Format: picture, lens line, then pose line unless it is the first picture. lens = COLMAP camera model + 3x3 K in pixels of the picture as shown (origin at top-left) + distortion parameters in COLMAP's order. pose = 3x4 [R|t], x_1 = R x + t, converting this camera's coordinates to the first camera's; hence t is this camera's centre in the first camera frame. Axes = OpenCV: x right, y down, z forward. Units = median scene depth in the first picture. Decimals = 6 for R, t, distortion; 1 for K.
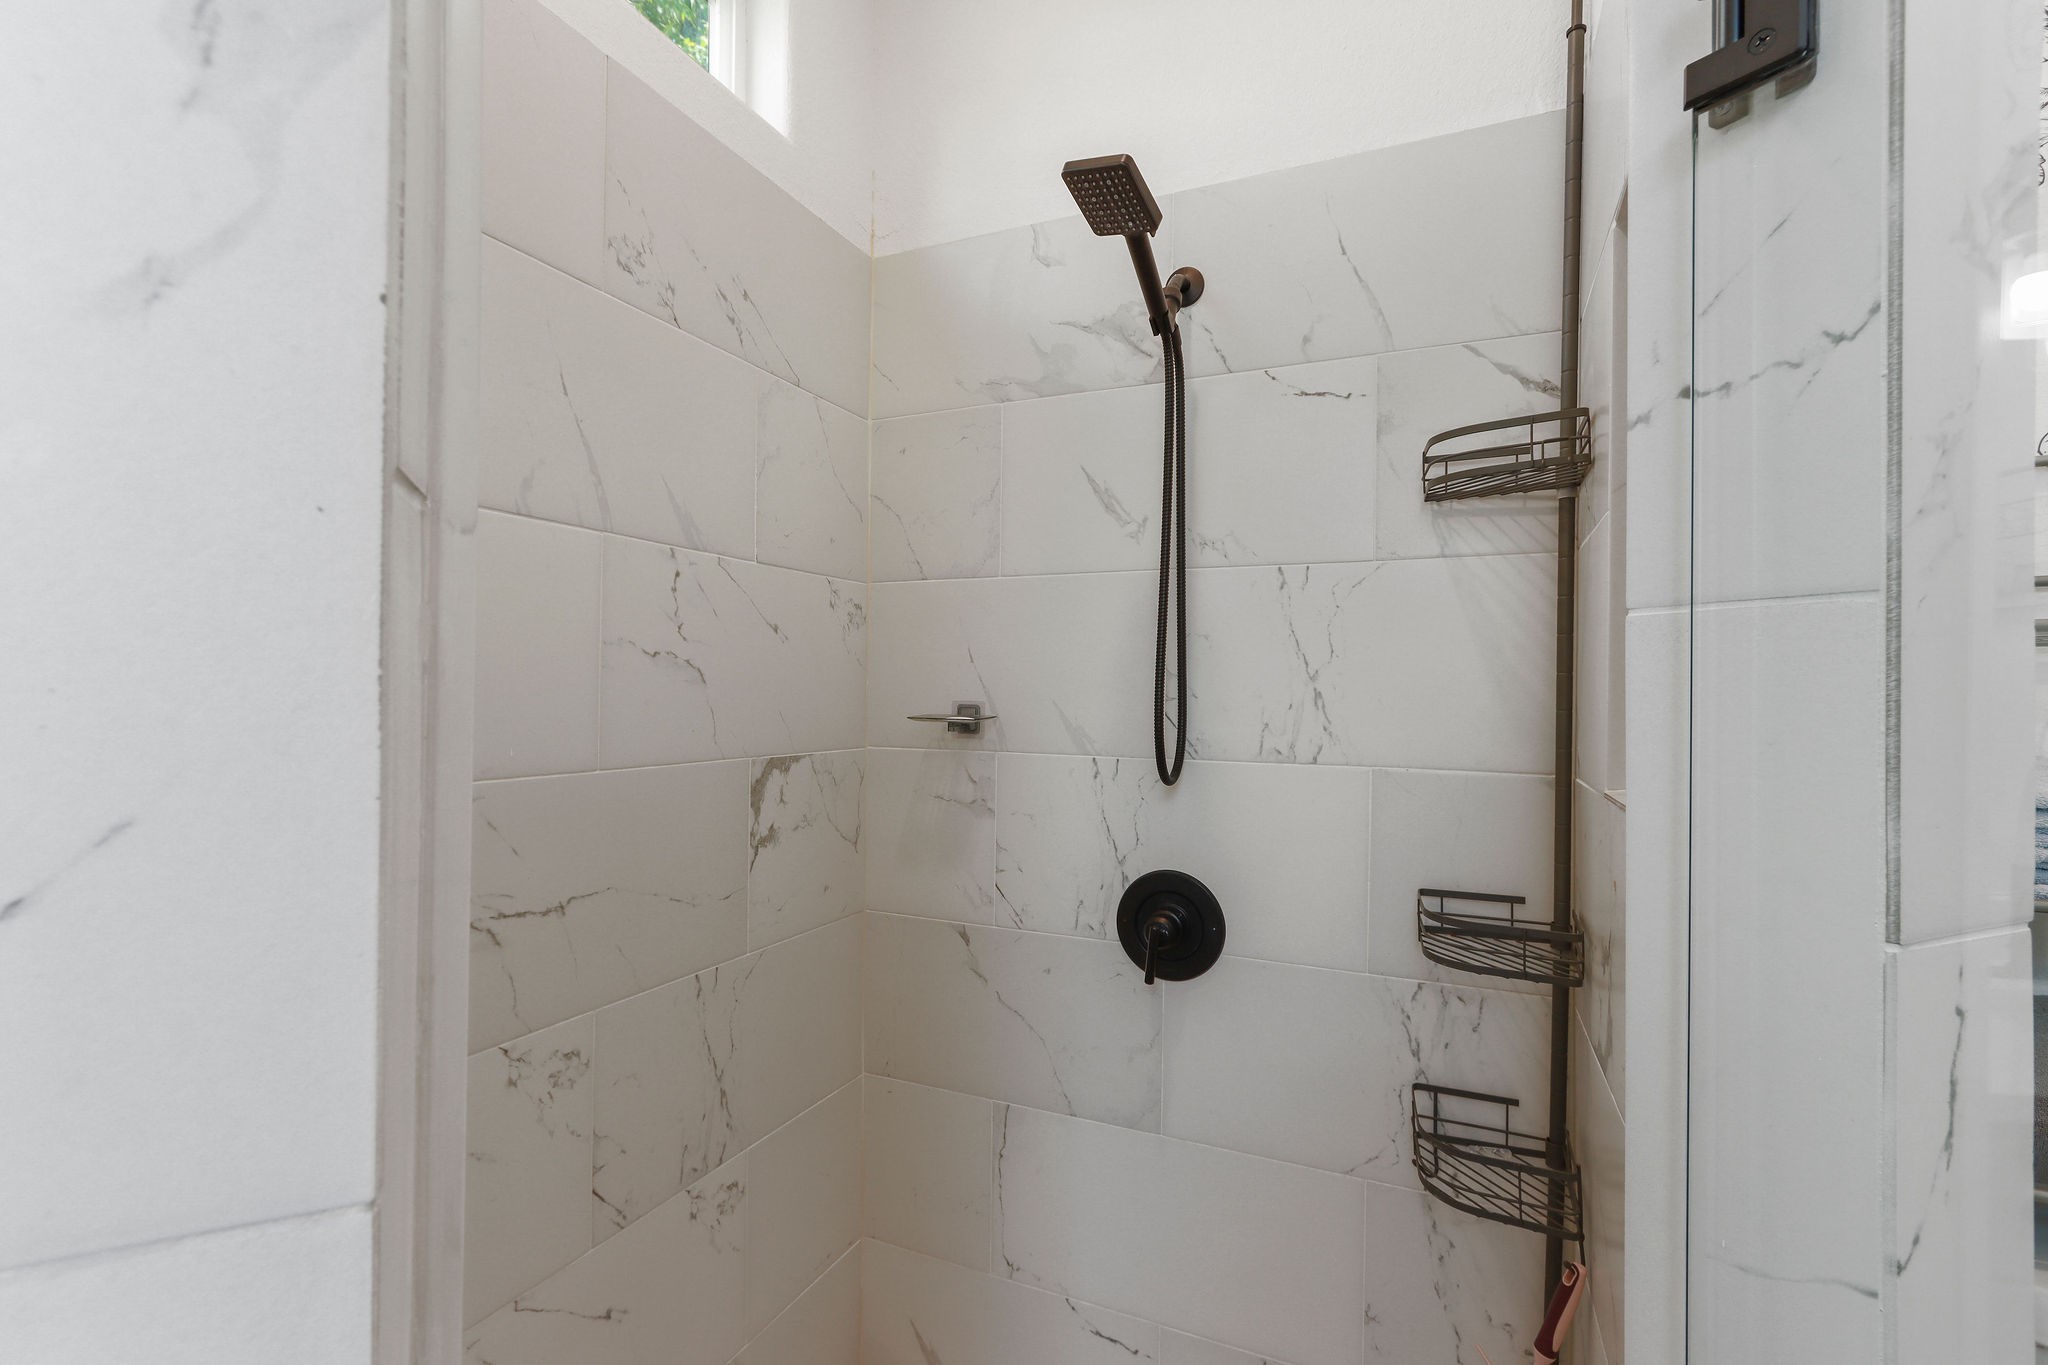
lens RADIAL K [[941.8, 0, 1017.0], [0, 941.8, 699.4], [0, 0, 1]] dist [0.004469, 0.002105]
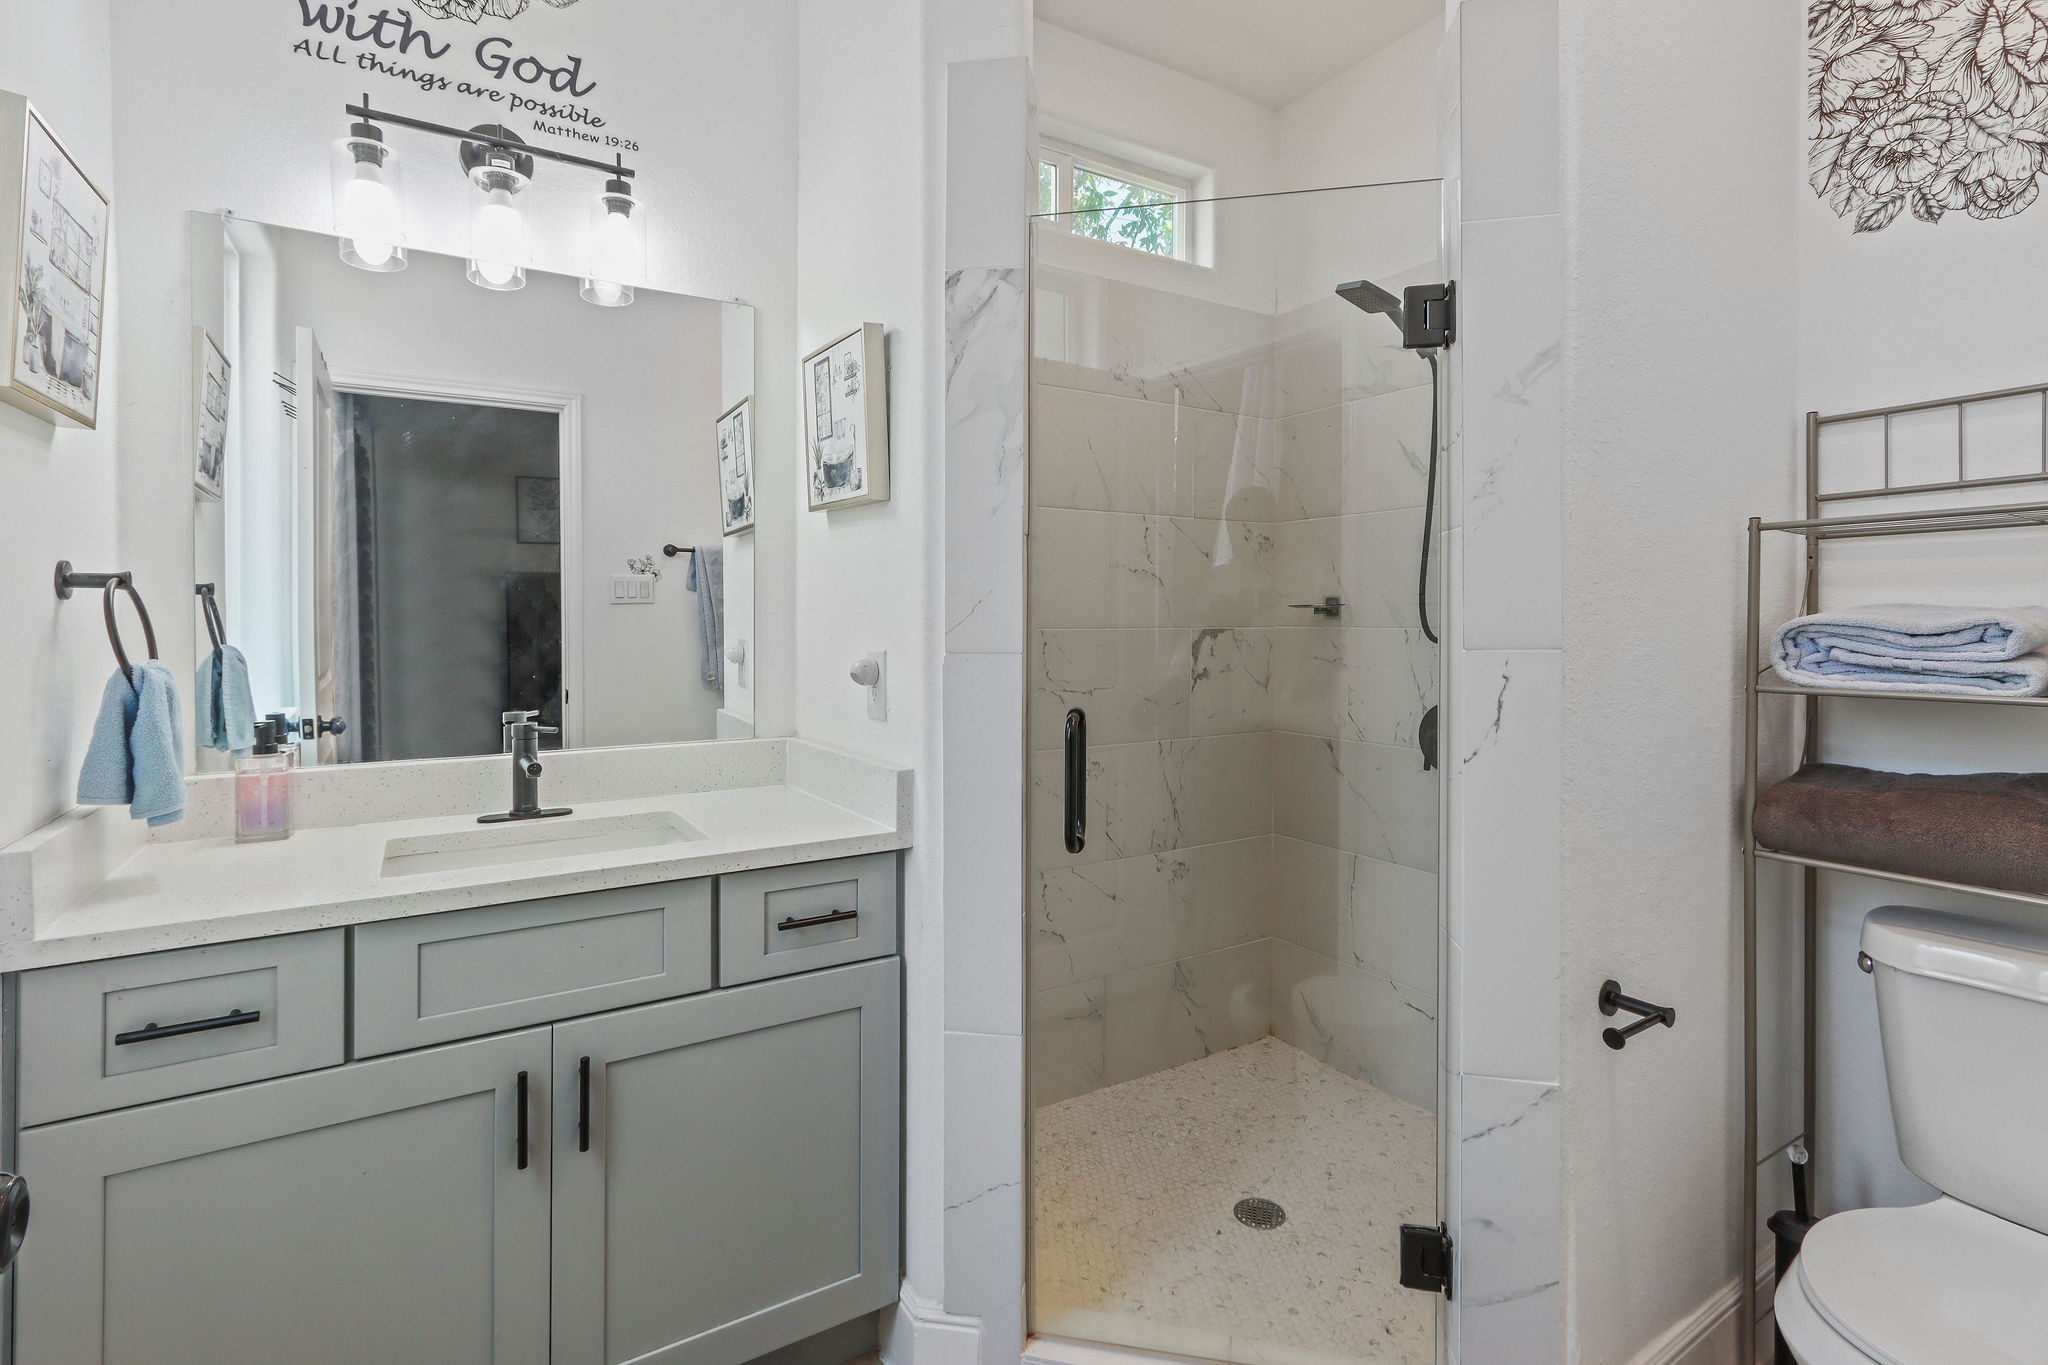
lens RADIAL K [[941.8, 0, 1006.0], [0, 941.8, 622.8], [0, 0, 1]] dist [0.004469, 0.002105]
pose [[0.823097, -0.005774, -0.567872, 0.421967], [0.004549, 0.999983, -0.003573, 0.054895], [0.567883, 0.000358, 0.823109, -0.635975]]
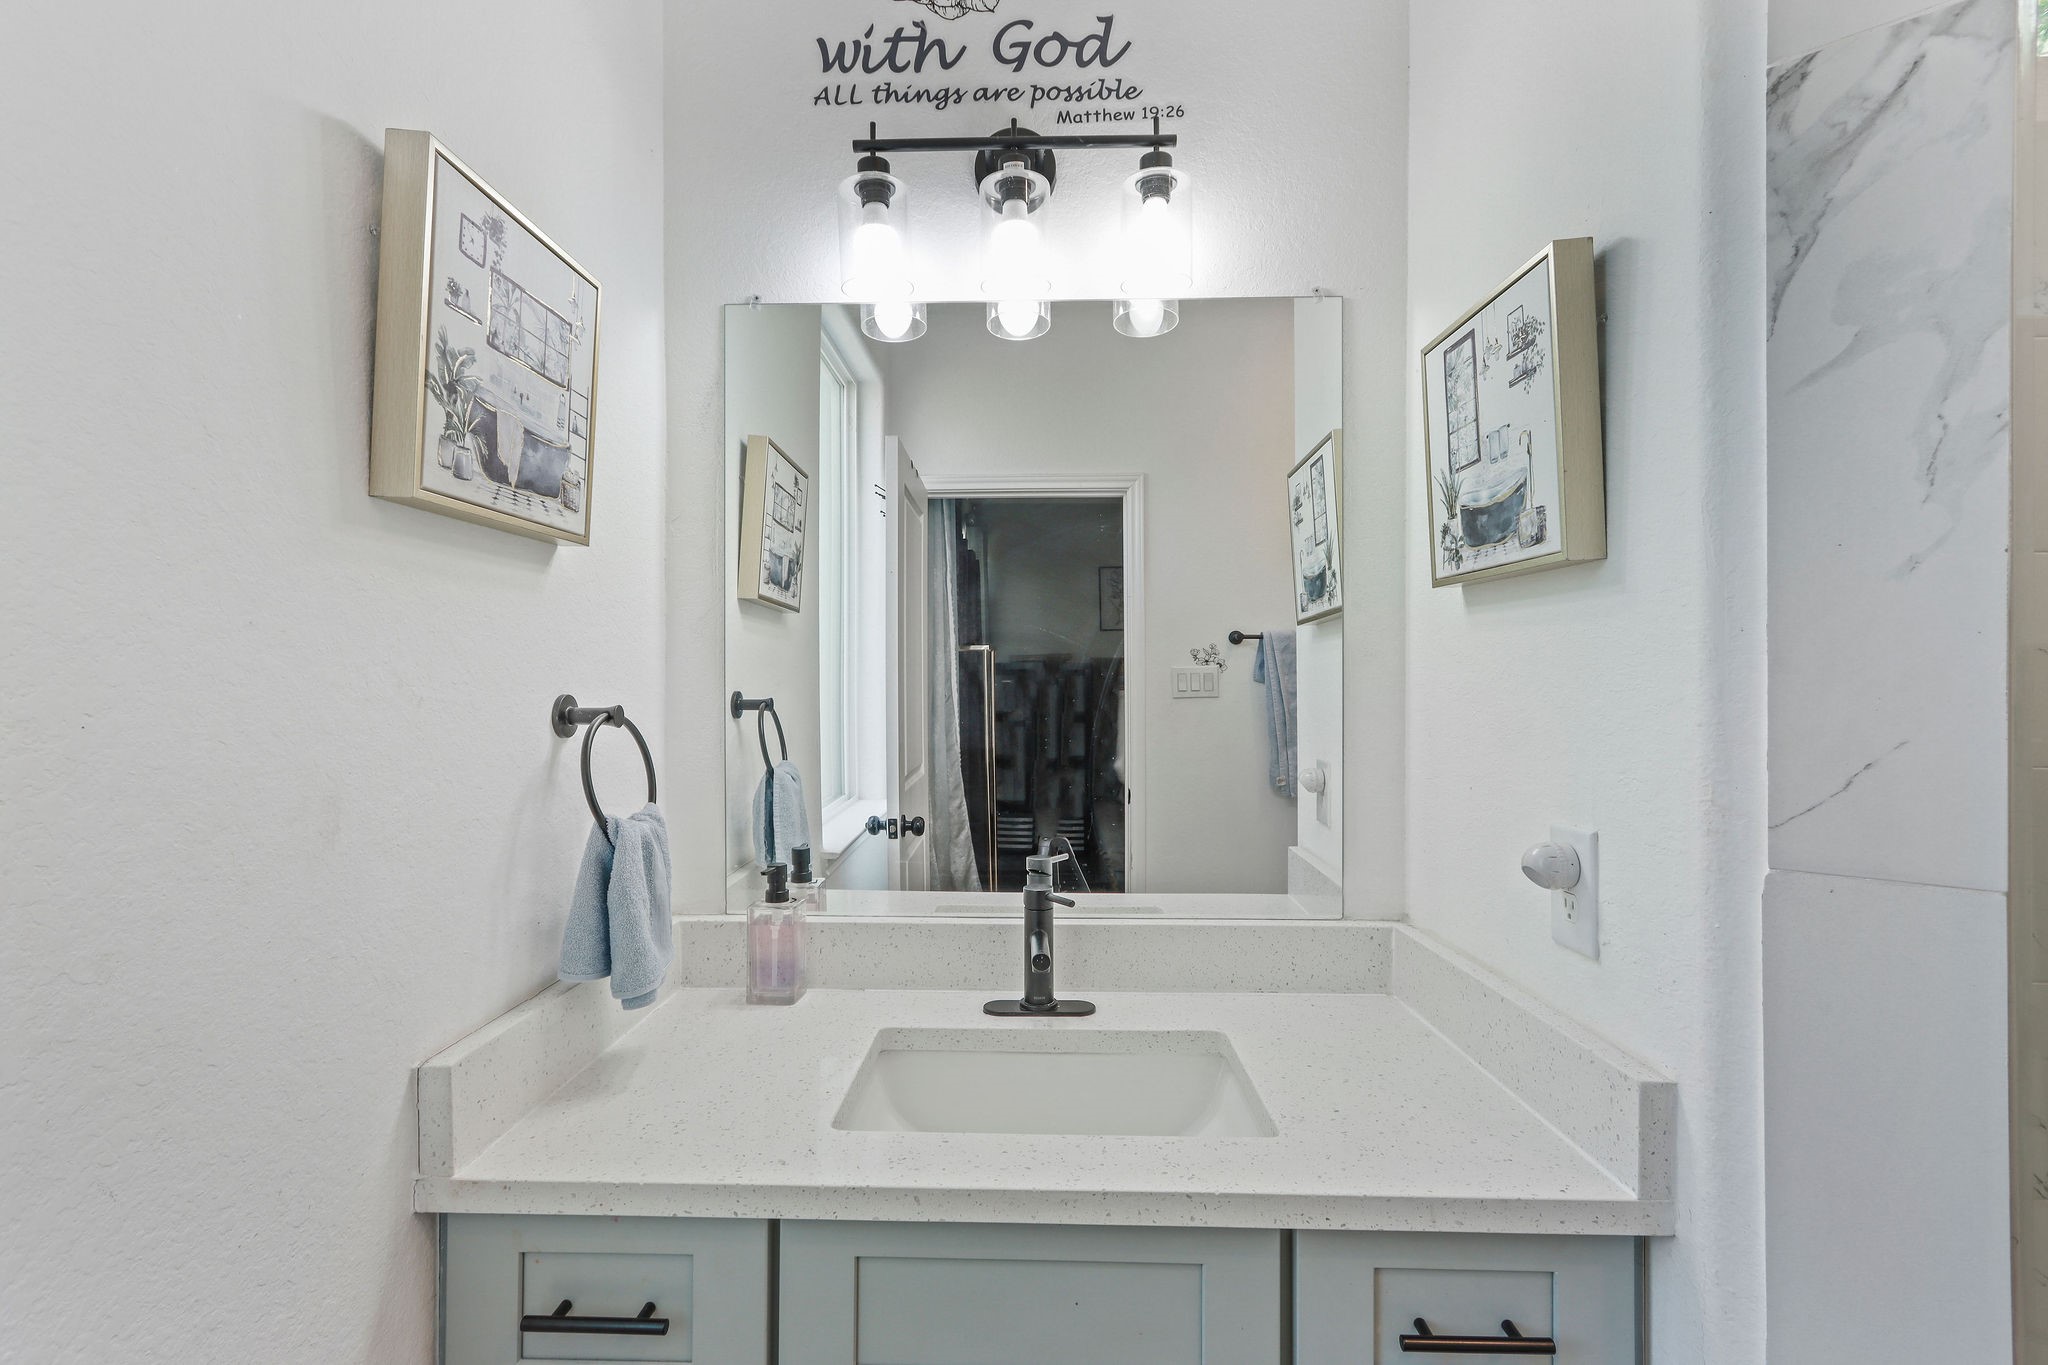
lens RADIAL K [[973.7, 0, 1005.5], [0, 973.7, 680.4], [0, 0, 1]] dist [0.000797, -0.000340]
pose [[0.377344, -0.023966, -0.925763, 0.121089], [-0.003678, 0.999618, -0.027377, 0.004277], [0.926066, 0.013735, 0.377112, -0.398975]]
